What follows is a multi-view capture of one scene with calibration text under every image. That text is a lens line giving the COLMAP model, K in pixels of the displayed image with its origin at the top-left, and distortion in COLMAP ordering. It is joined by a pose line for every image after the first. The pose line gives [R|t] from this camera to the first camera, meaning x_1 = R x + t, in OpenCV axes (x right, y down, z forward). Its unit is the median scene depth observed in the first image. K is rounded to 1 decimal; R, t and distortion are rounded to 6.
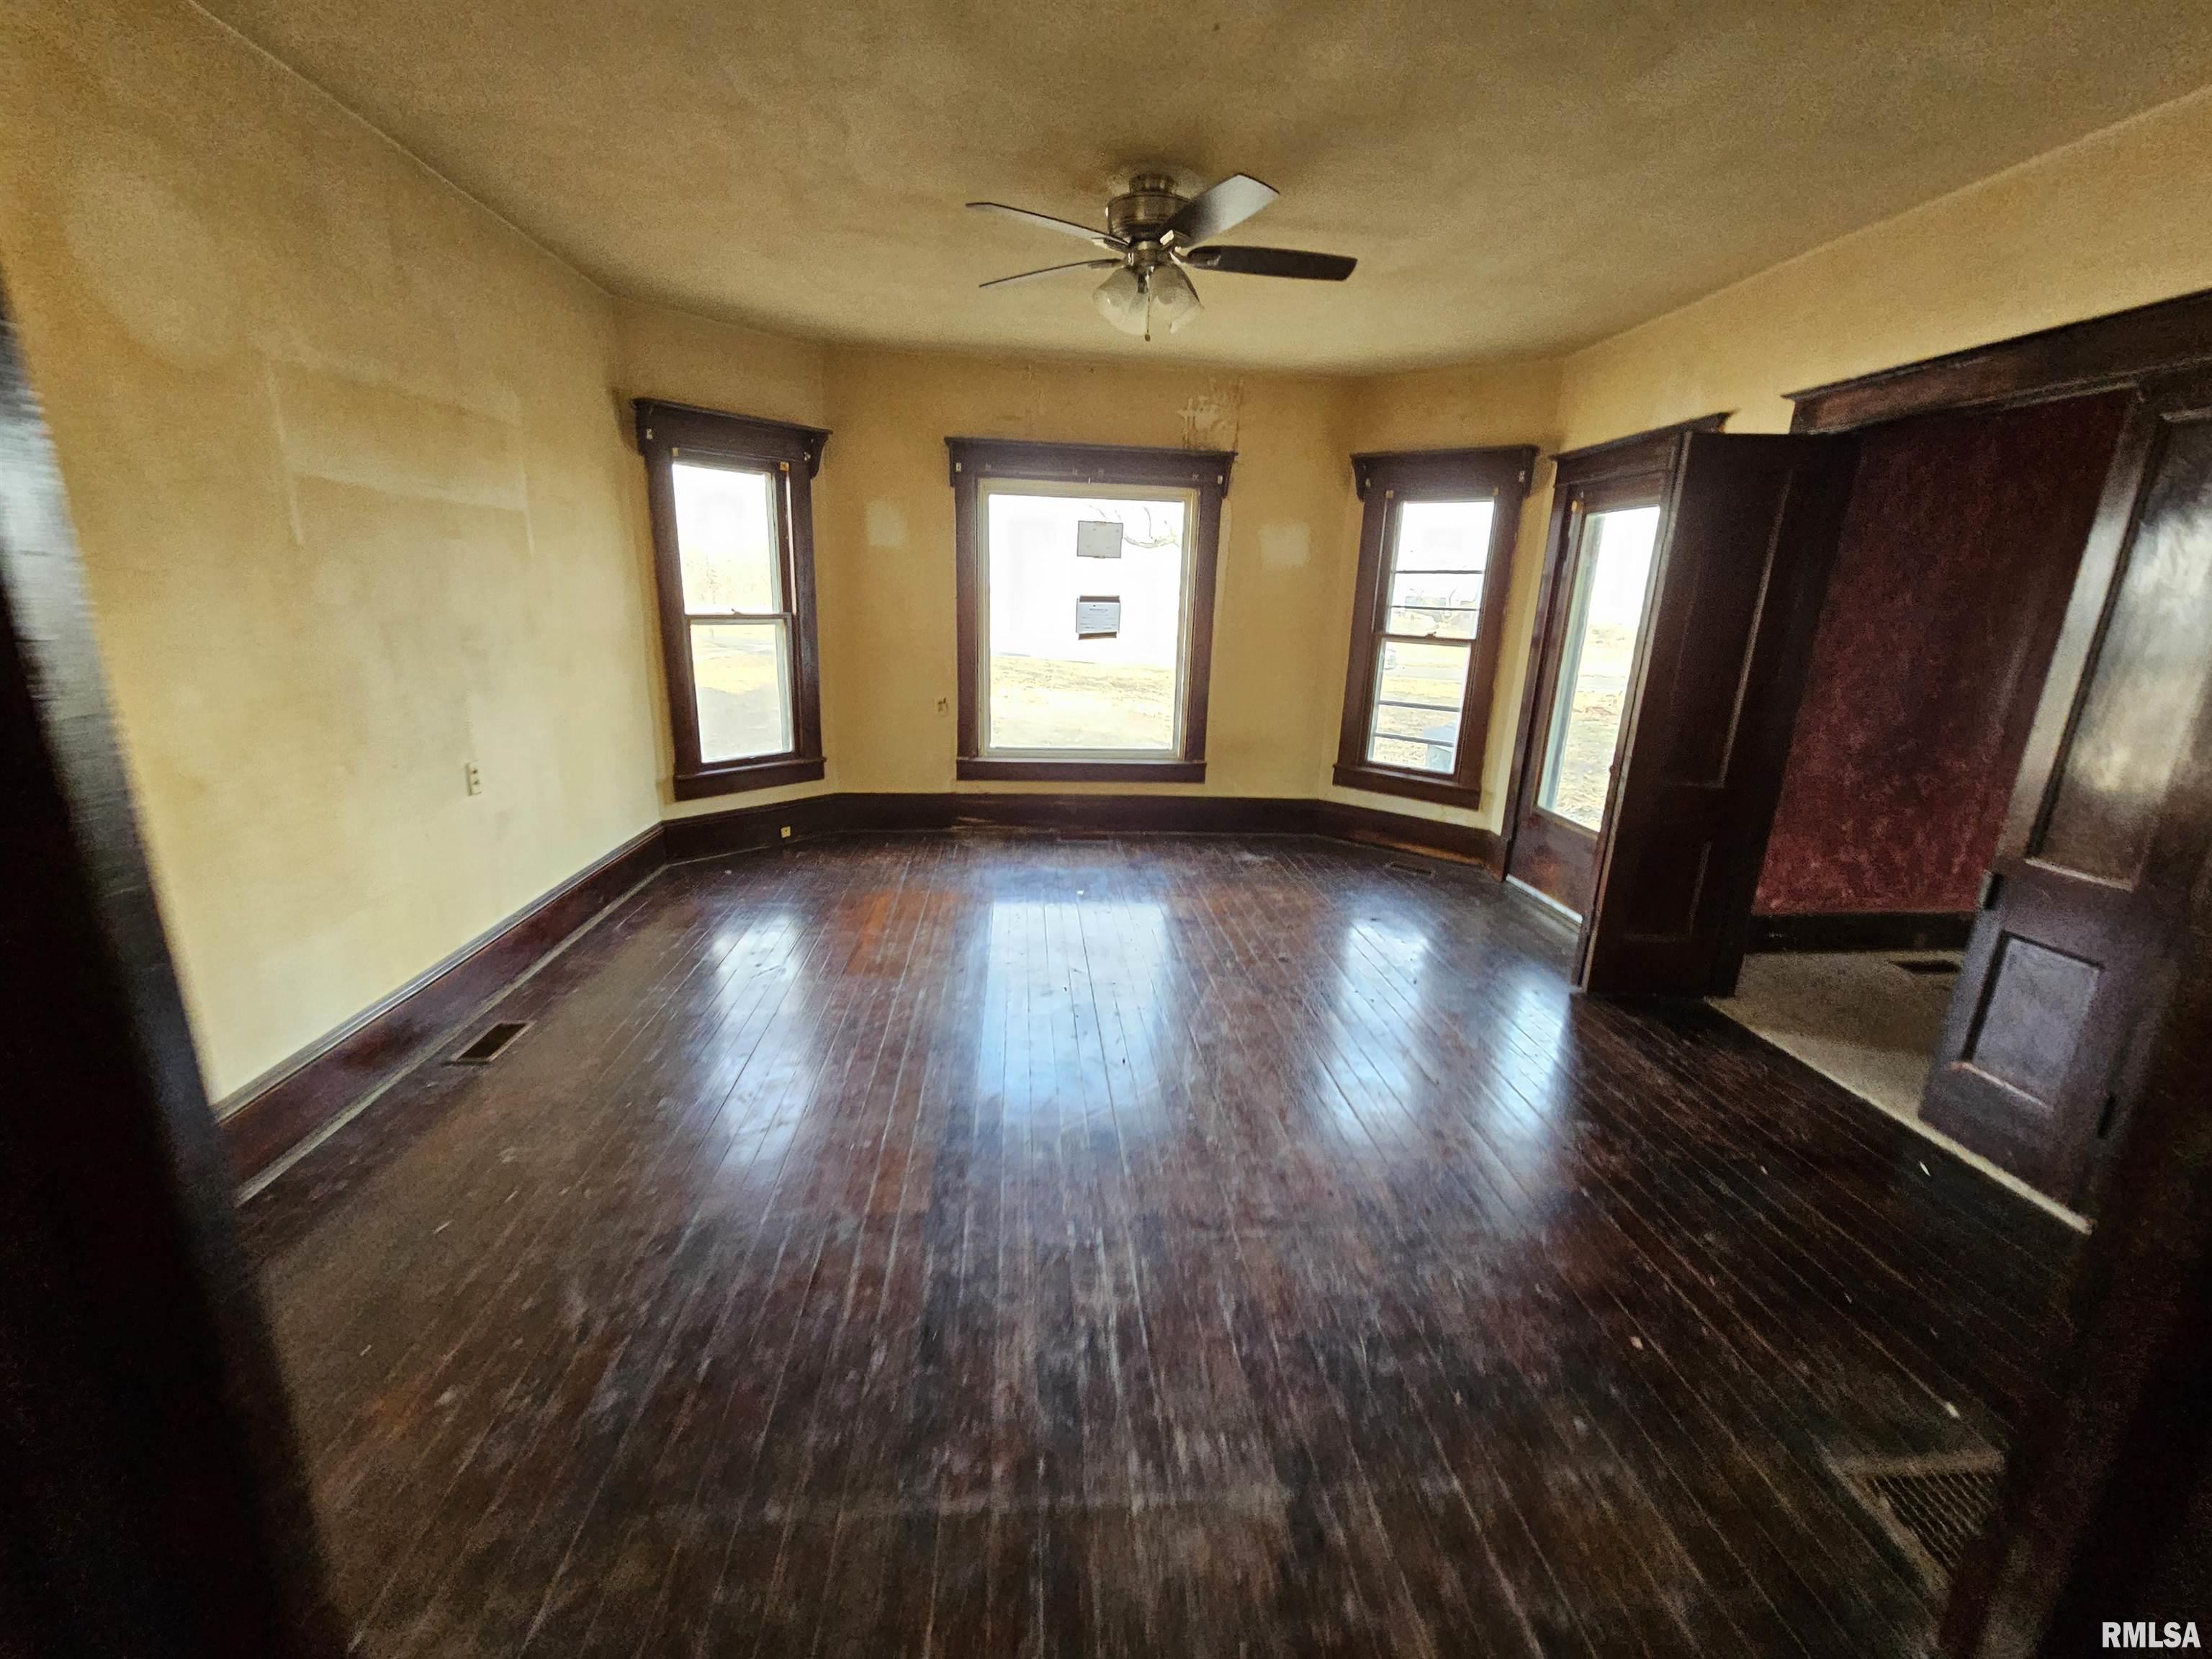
lens RADIAL K [[895.1, 0, 1106.8], [0, 895.1, 832.7], [0, 0, 1]] dist [0.001826, 0.000132]
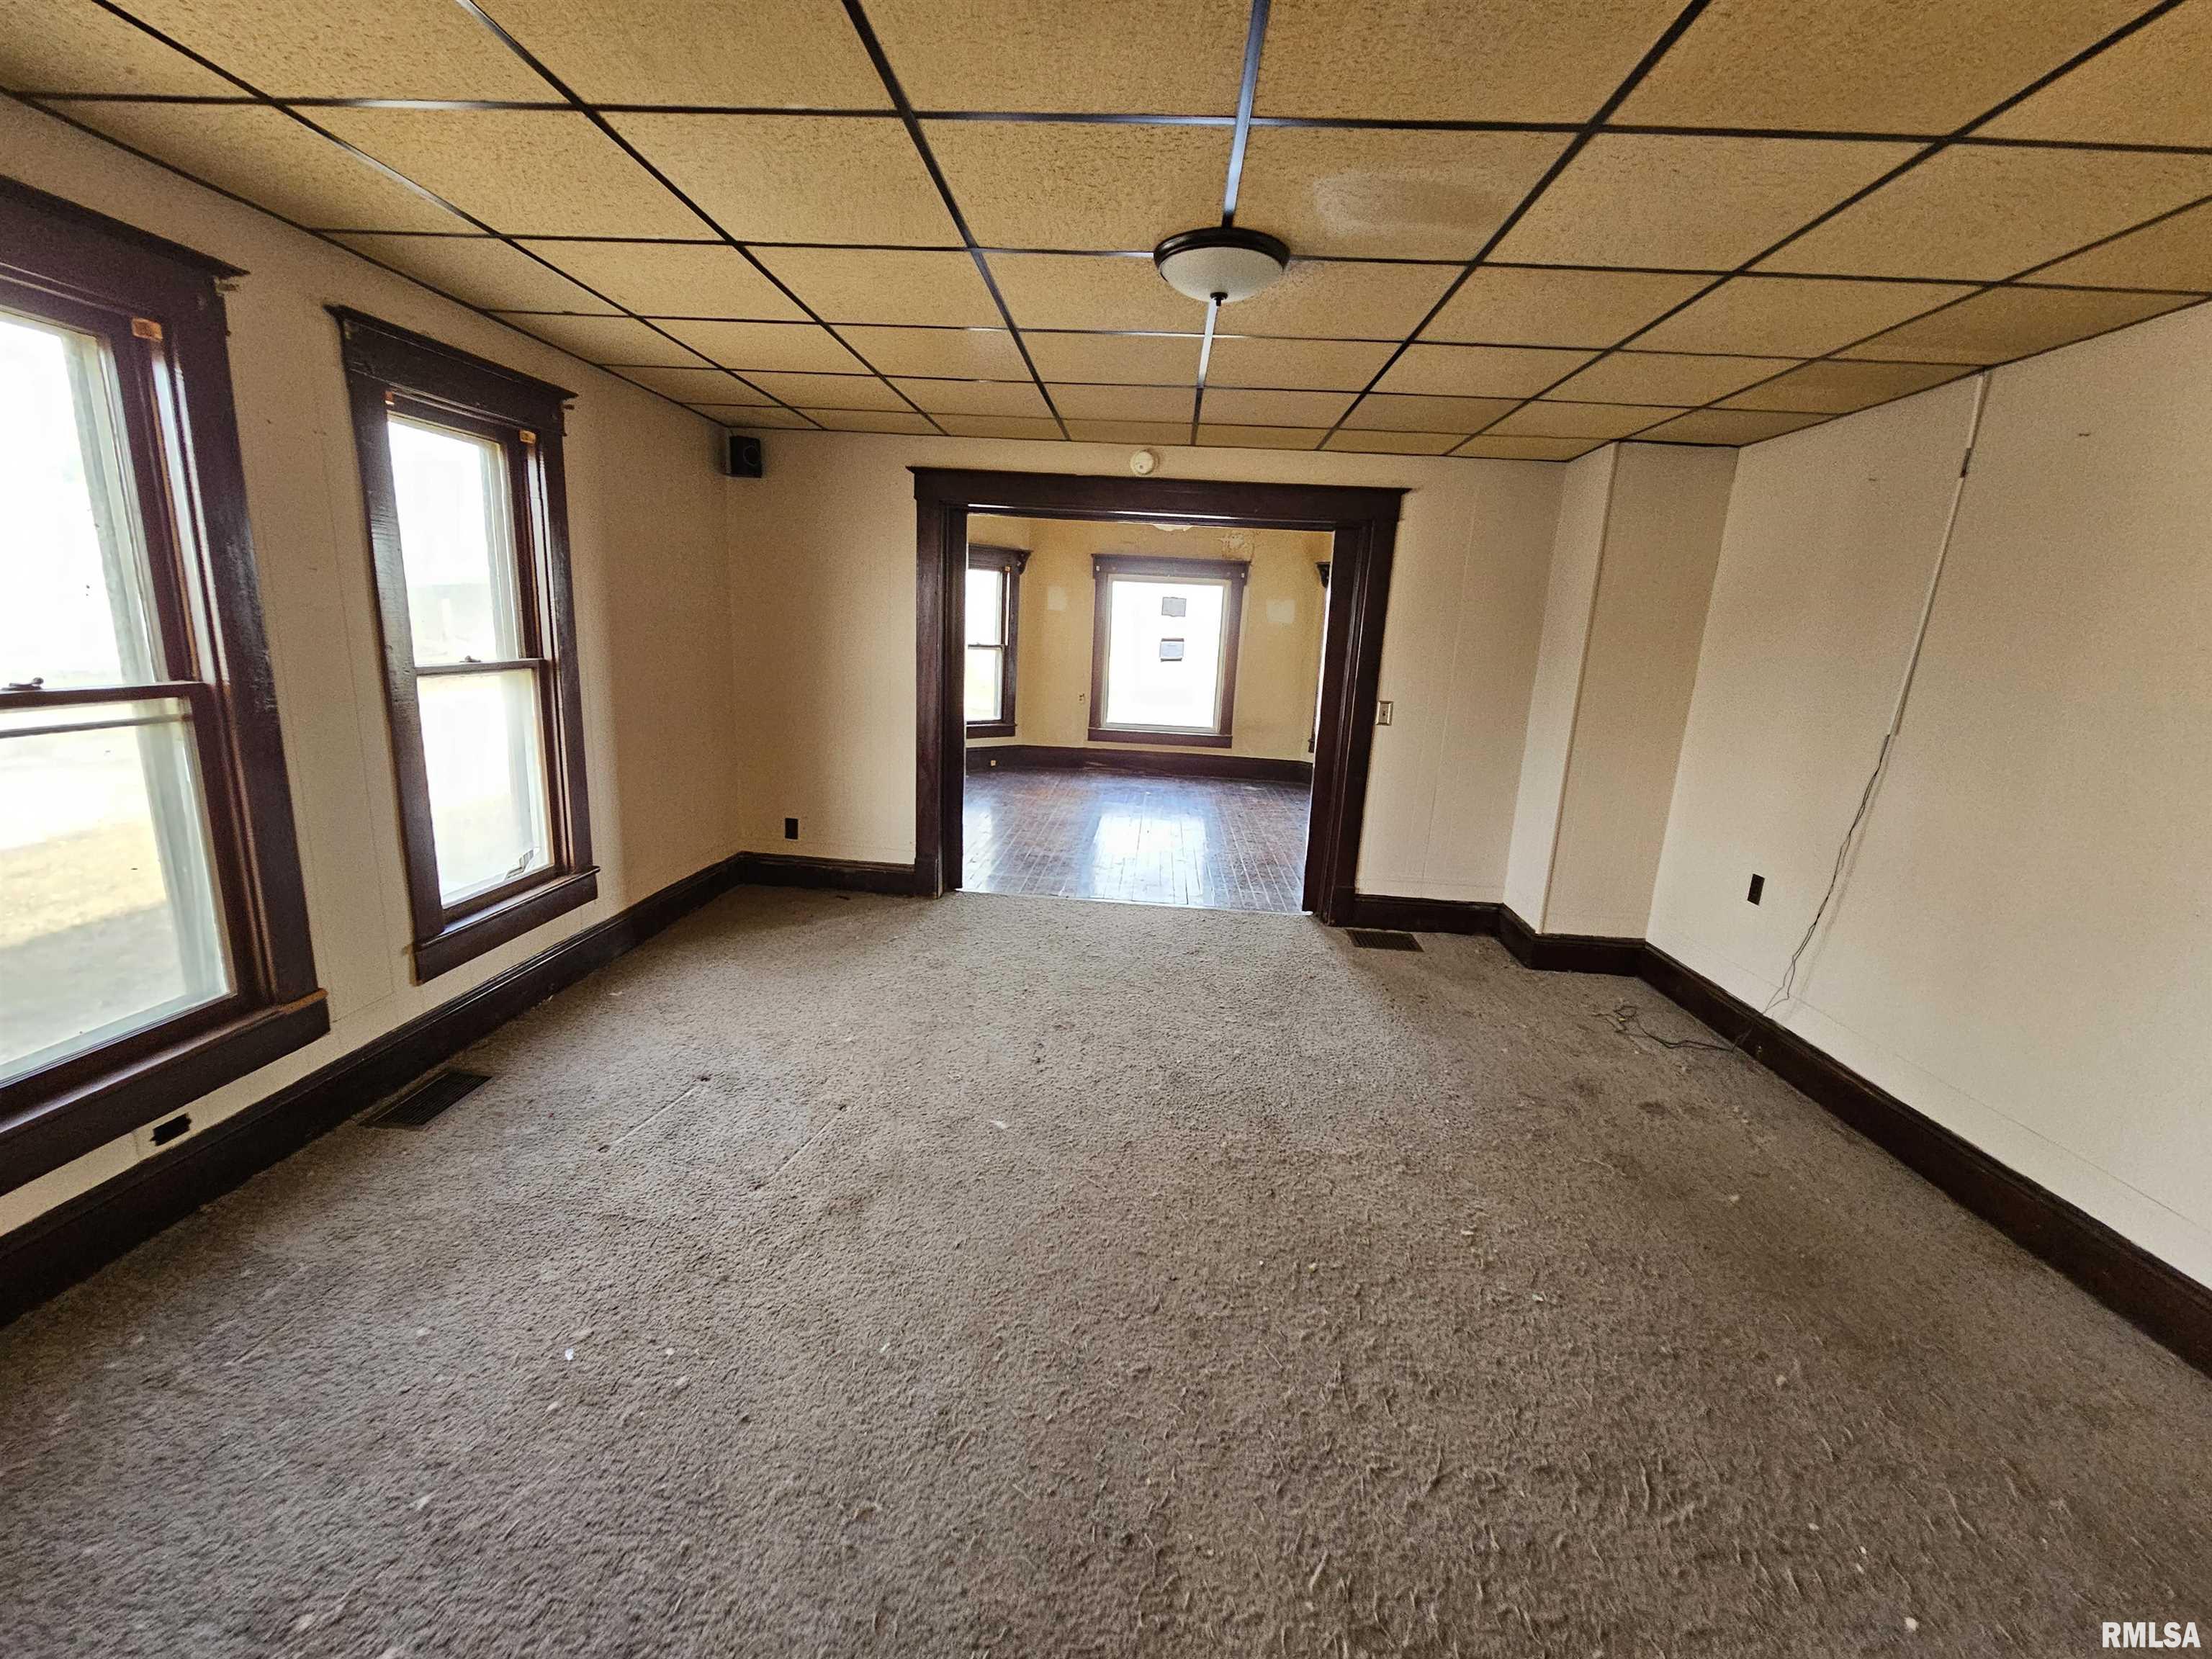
lens RADIAL K [[895.1, 0, 1105.1], [0, 895.1, 818.7], [0, 0, 1]] dist [0.001826, 0.000132]
pose [[0.988318, 0.045715, -0.145388, 0.133153], [-0.054539, 0.996866, -0.057300, 0.199983], [0.142313, 0.064560, 0.987714, -0.744003]]
